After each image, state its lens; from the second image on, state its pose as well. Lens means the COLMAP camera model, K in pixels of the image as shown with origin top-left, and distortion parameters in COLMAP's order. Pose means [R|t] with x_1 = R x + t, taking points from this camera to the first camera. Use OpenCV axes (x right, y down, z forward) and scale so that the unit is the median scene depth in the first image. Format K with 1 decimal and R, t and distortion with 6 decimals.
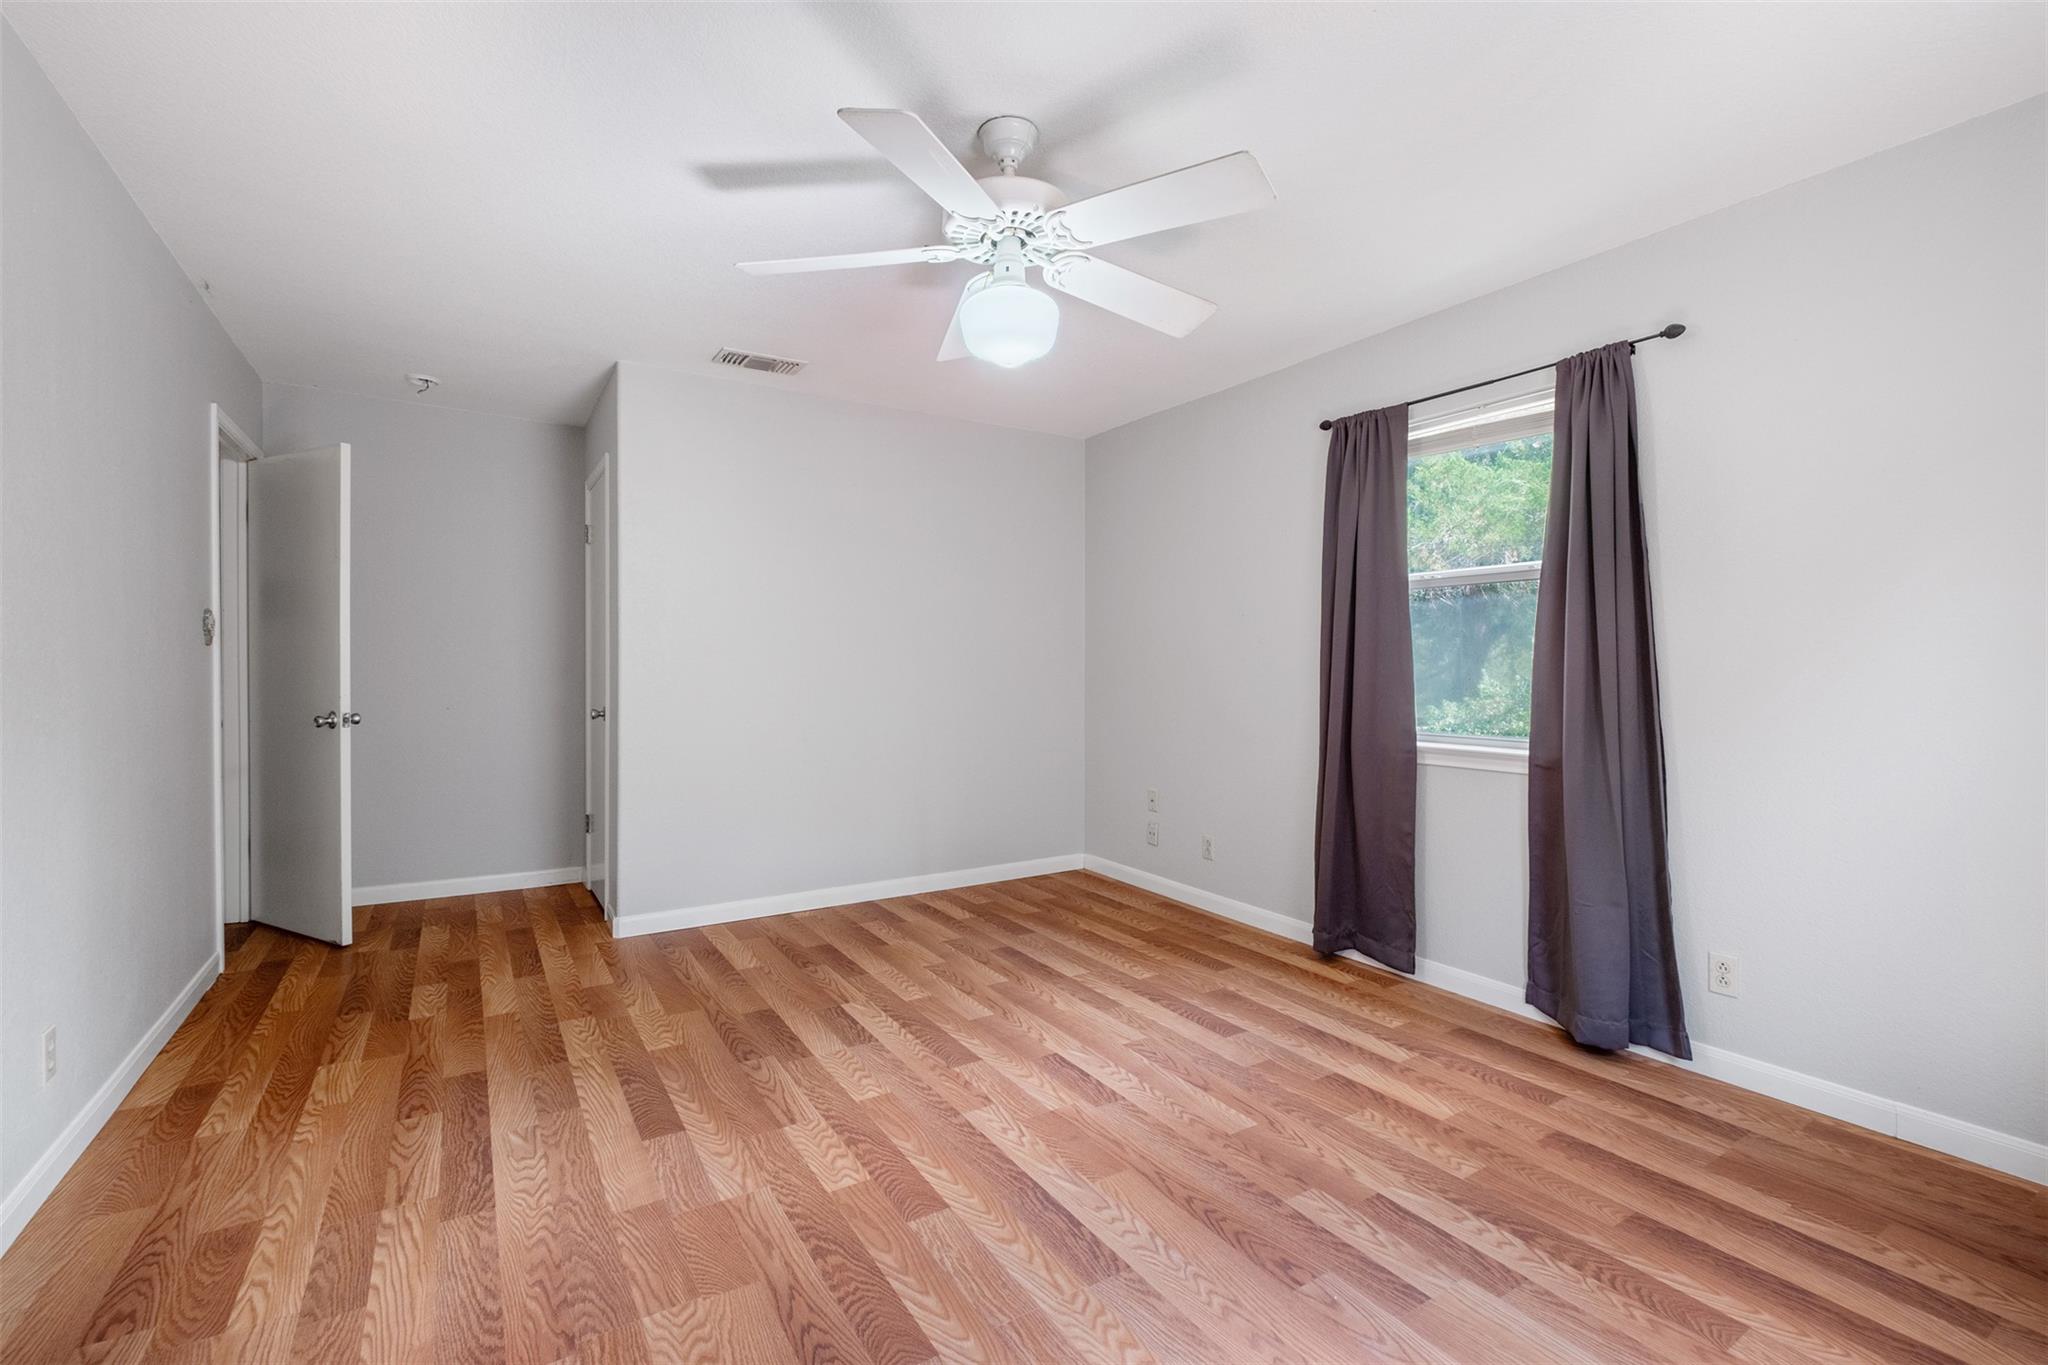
lens RADIAL K [[878.7, 0, 1014.3], [0, 878.7, 670.0], [0, 0, 1]] dist [-0.010155, -0.000063]
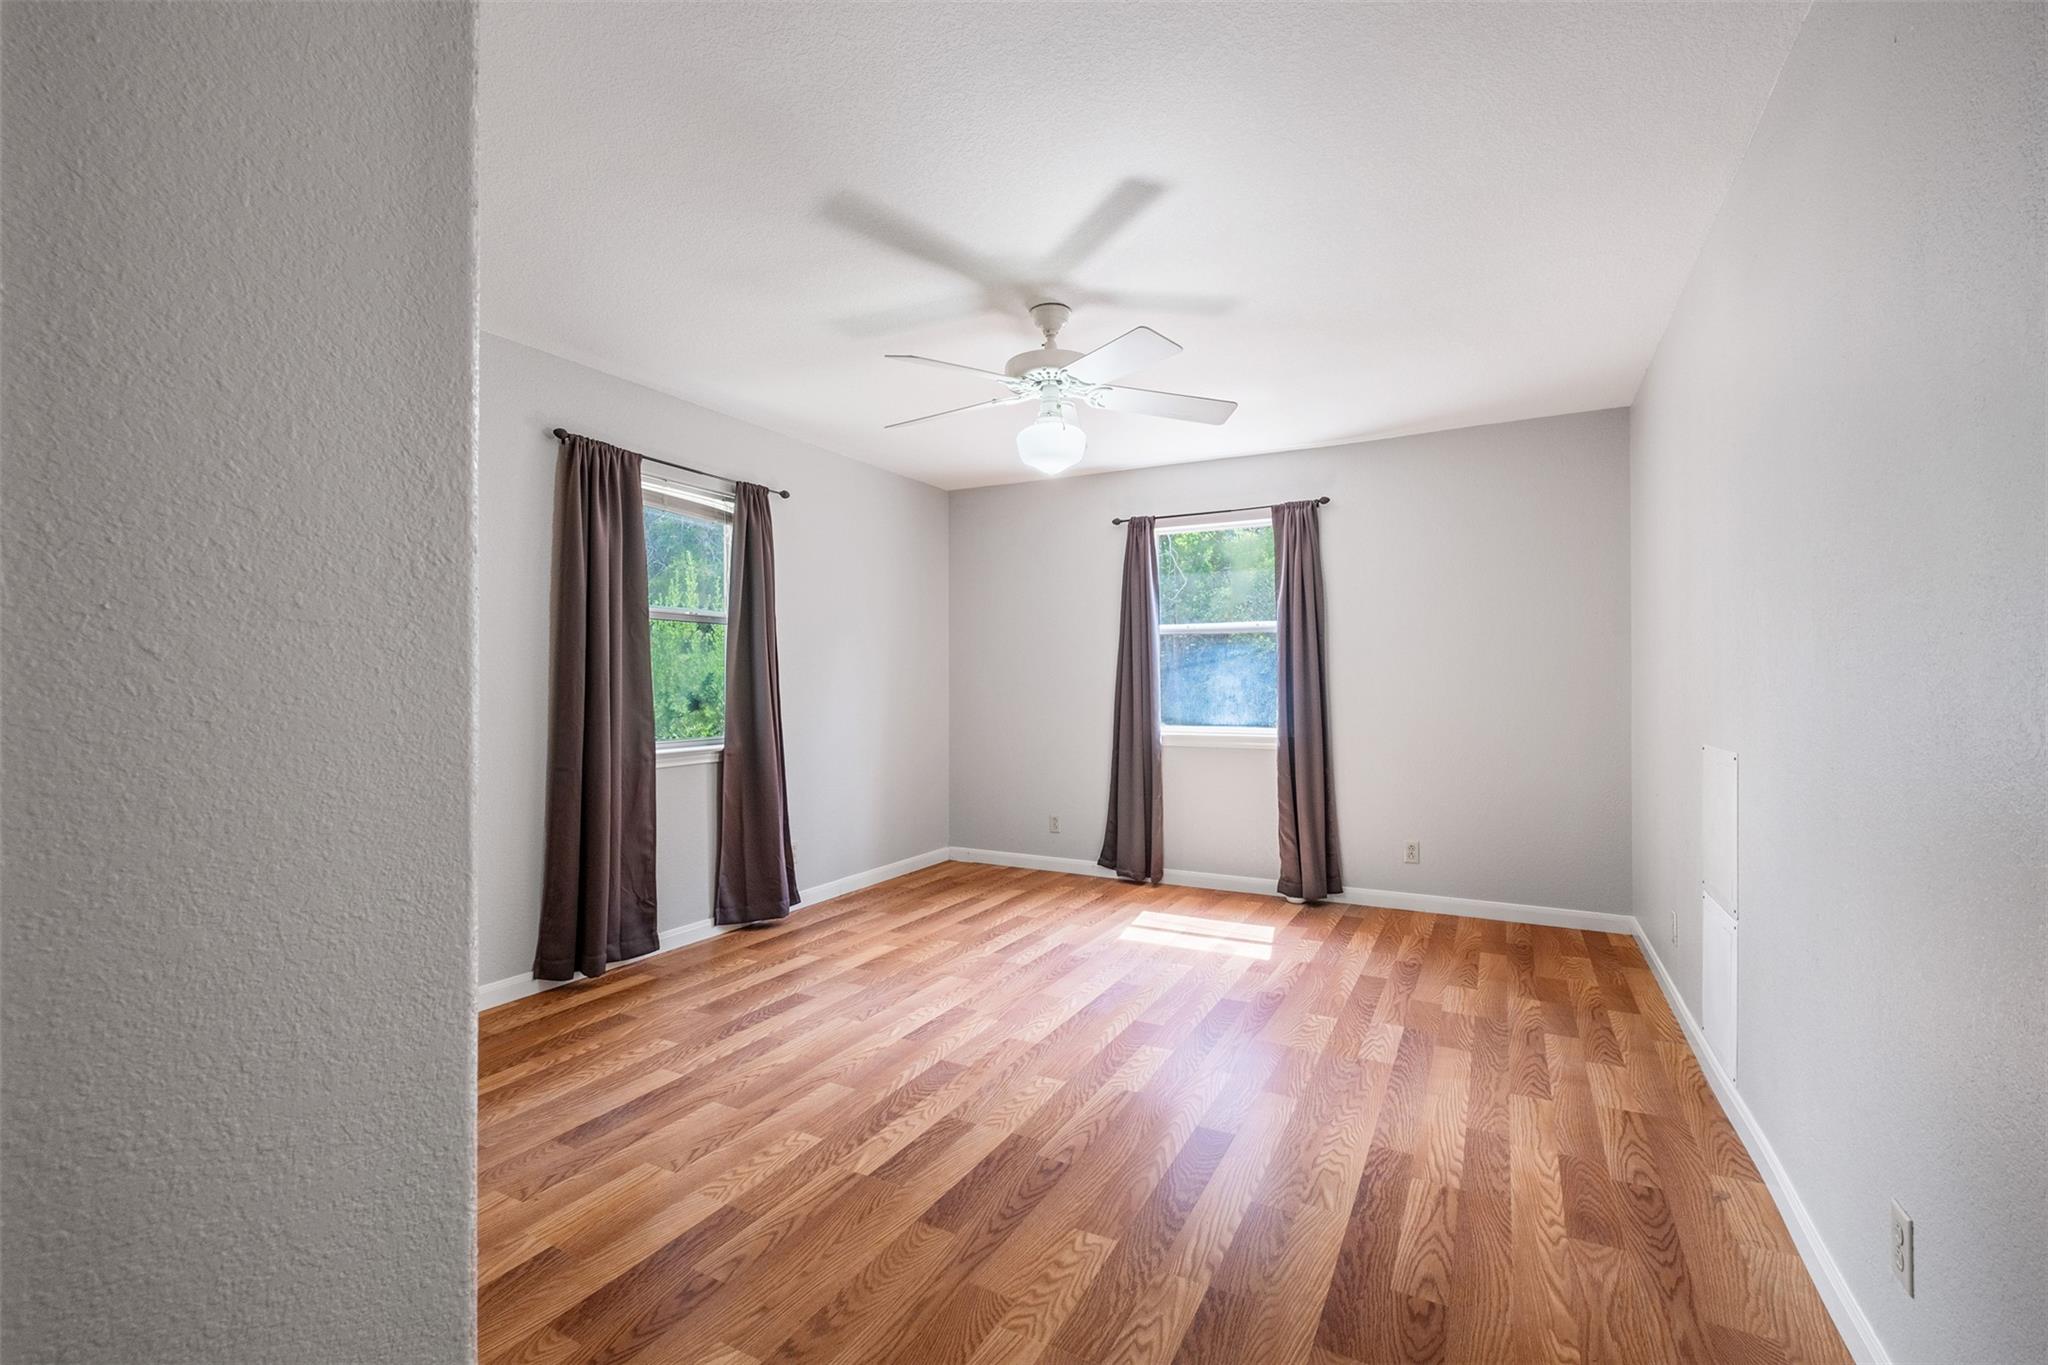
lens RADIAL K [[884.7, 0, 1024.0], [0, 884.7, 682.5], [0, 0, 1]] dist [-0.001985, -0.001400]
pose [[-0.489221, -0.001257, 0.872159, -1.069365], [0.007759, 0.999953, 0.005794, -0.015648], [-0.872125, 0.009601, -0.489189, 1.509947]]
